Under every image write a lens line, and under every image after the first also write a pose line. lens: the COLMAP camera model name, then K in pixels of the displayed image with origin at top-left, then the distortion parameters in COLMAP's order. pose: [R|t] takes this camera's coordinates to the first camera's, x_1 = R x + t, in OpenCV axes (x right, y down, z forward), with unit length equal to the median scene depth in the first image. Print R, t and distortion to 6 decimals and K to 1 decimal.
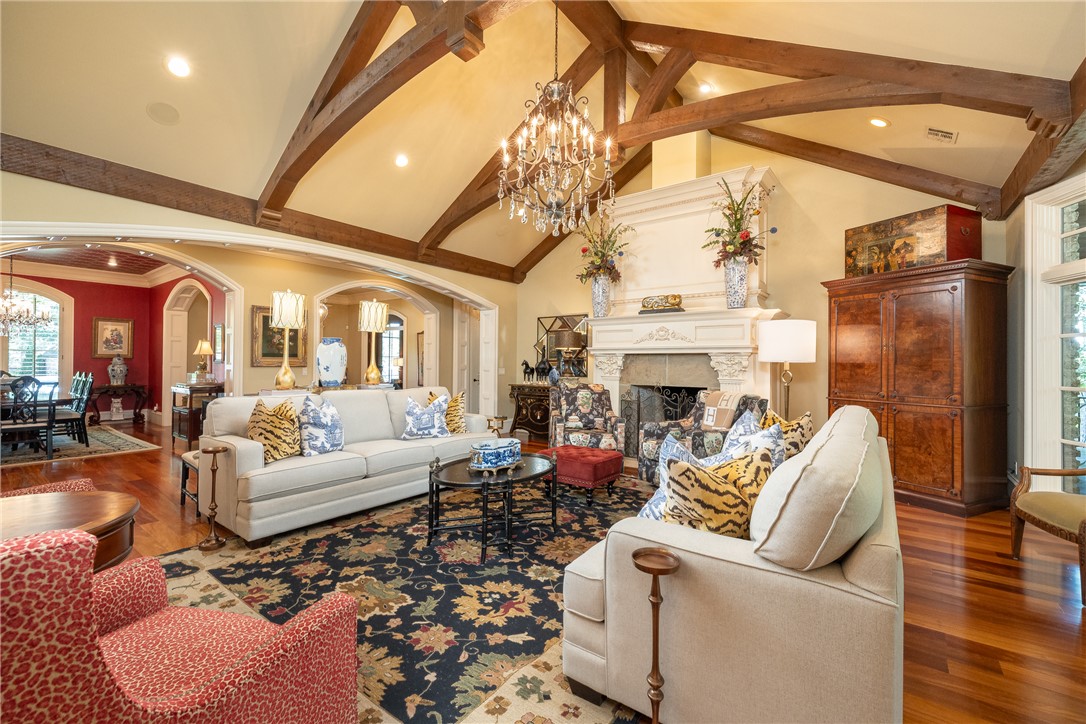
lens RADIAL K [[466.0, 0, 536.2], [0, 466.0, 356.8], [0, 0, 1]] dist [0.002657, -0.000544]
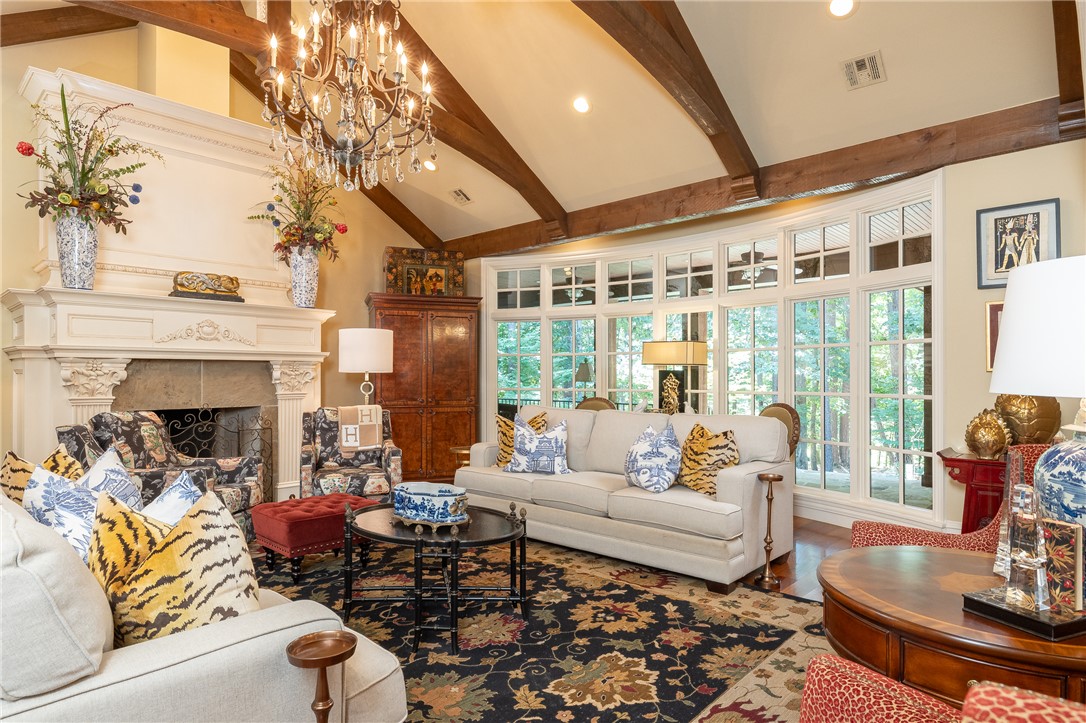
lens RADIAL K [[619.8, 0, 568.5], [0, 619.8, 364.5], [0, 0, 1]] dist [0.000450, -0.000932]
pose [[0.054616, 0.009498, 0.998462, -0.948947], [-0.012535, 0.999882, -0.008825, 0.001657], [-0.998429, -0.012034, 0.054729, 0.686863]]
